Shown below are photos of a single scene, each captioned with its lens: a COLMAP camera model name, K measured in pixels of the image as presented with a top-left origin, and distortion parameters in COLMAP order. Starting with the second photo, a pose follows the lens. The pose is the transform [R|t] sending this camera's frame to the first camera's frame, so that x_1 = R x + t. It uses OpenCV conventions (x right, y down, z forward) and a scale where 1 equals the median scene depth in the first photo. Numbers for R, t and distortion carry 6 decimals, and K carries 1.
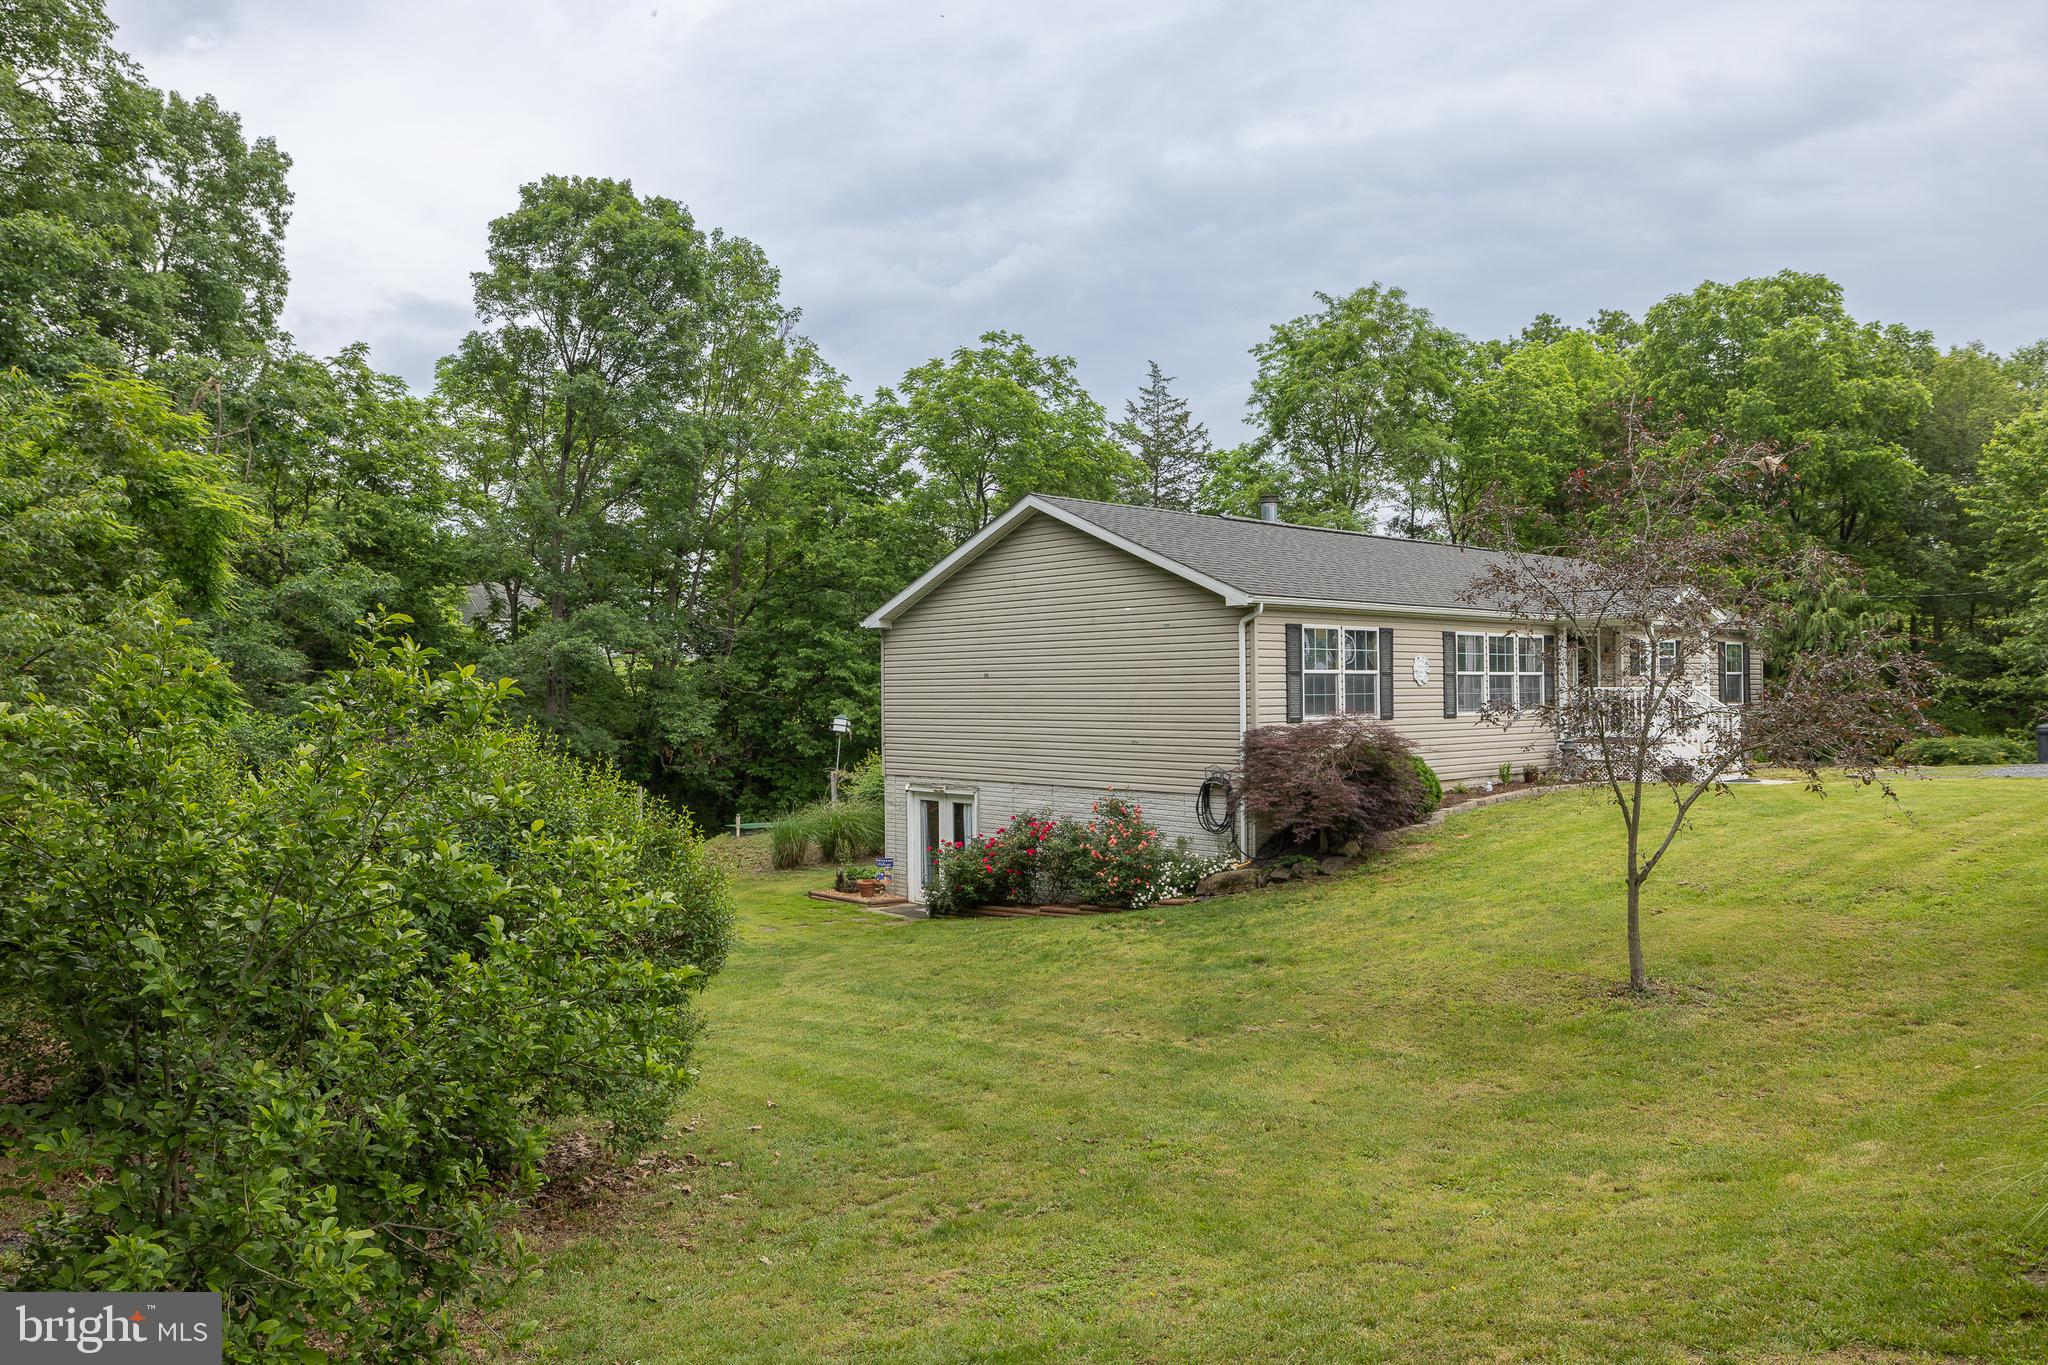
lens RADIAL K [[1461.0, 0, 1024.0], [0, 1461.0, 682.5], [0, 0, 1]] dist [-0.000054, -0.000514]
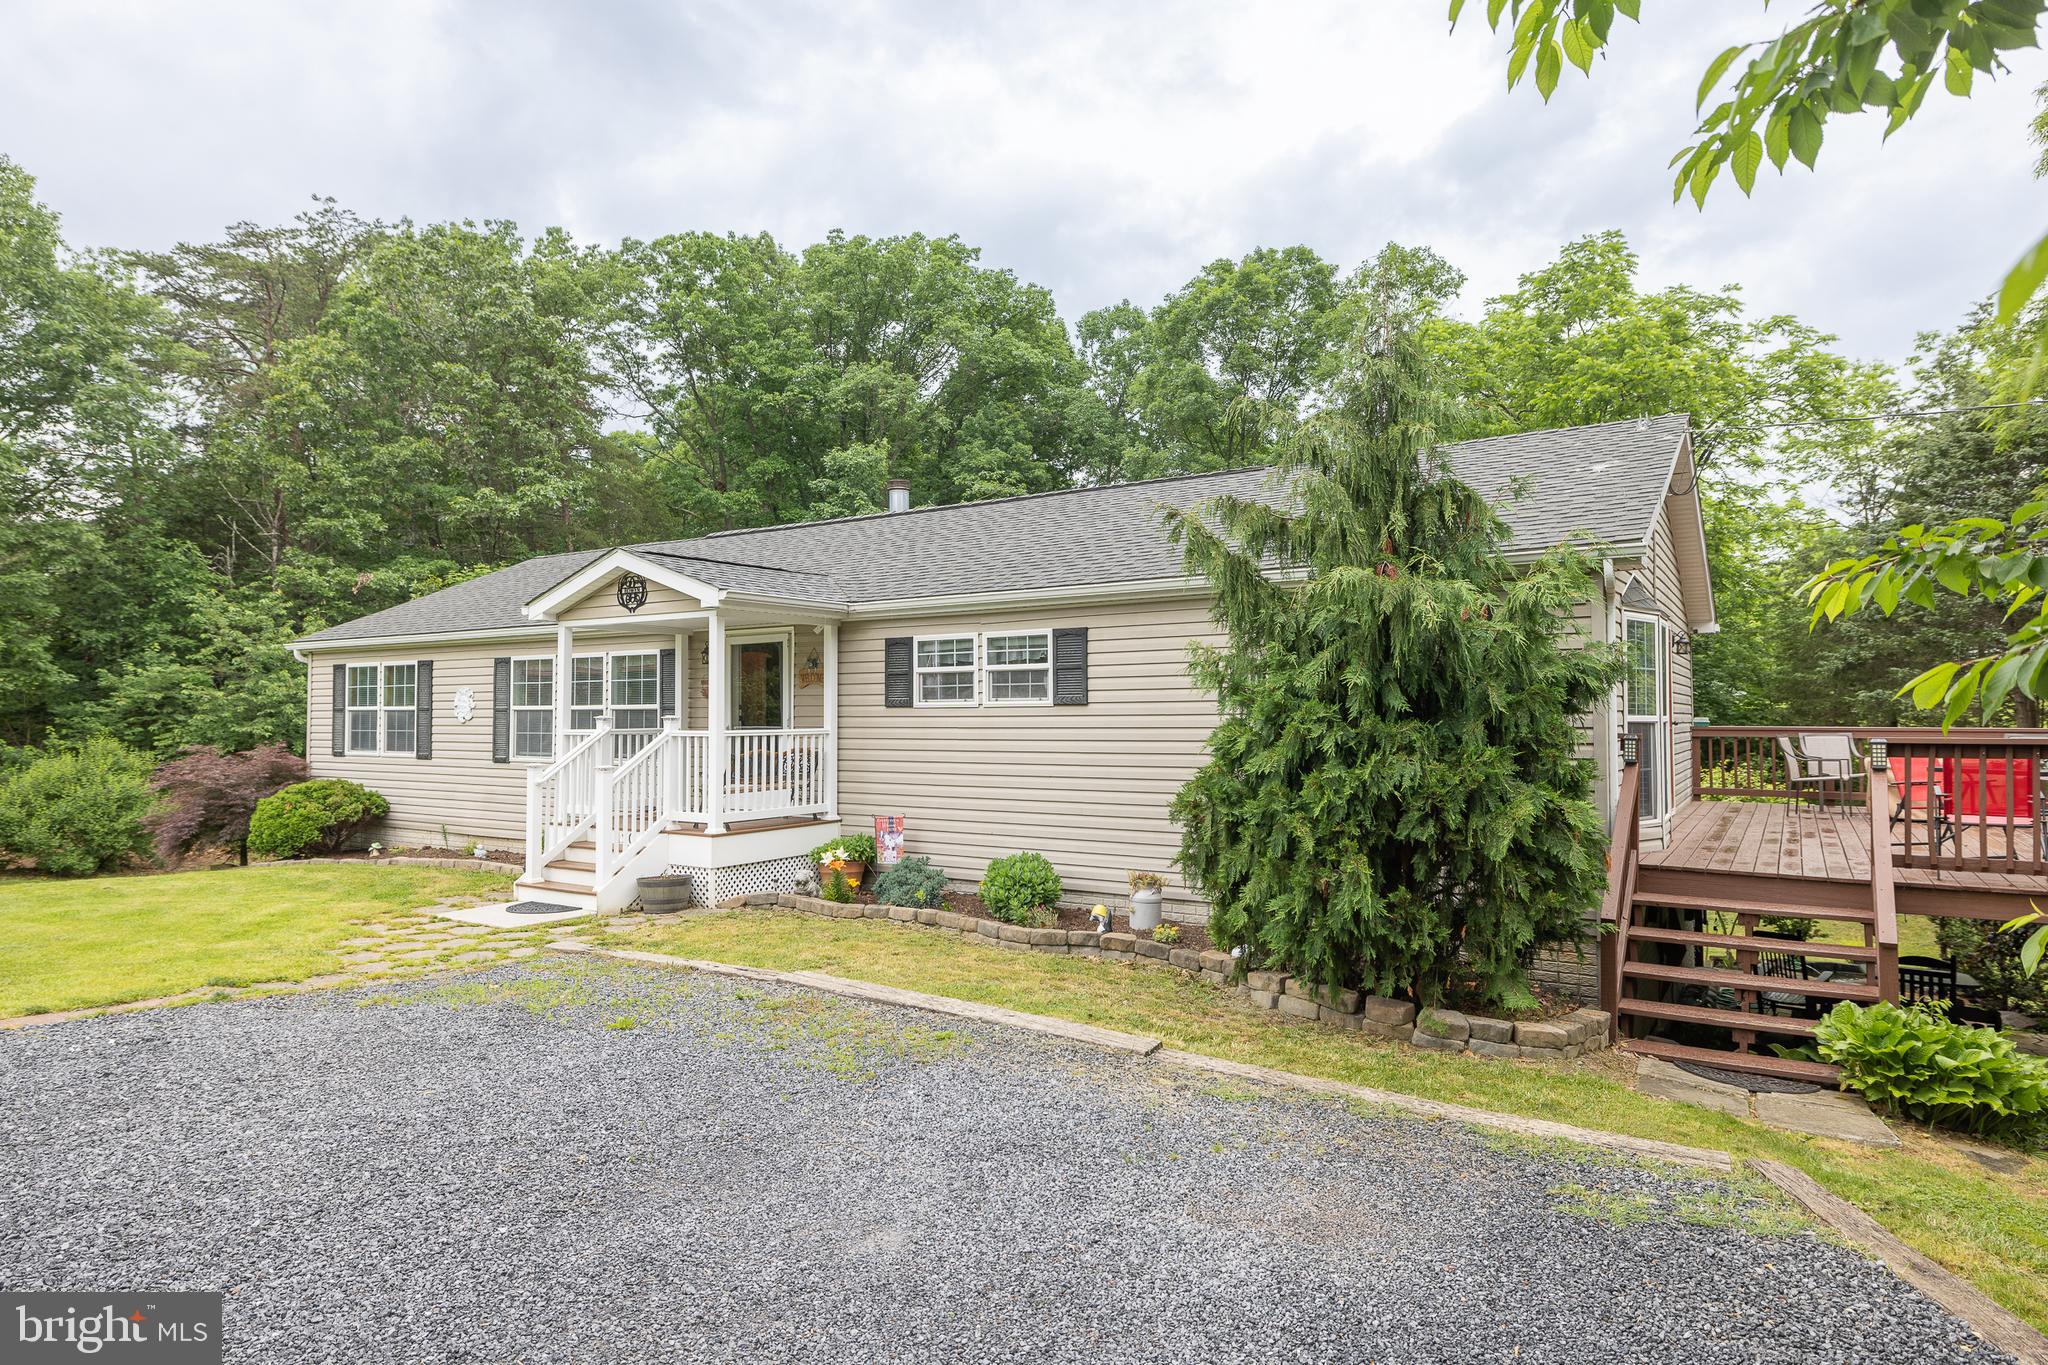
lens RADIAL K [[1214.0, 0, 1024.0], [0, 1214.0, 682.5], [0, 0, 1]] dist [0.005311, 0.000843]
pose [[0.231176, -0.023566, -0.972627, 1.028609], [0.002484, 0.999718, -0.023632, -0.003778], [0.972909, 0.003047, 0.231169, 1.128859]]
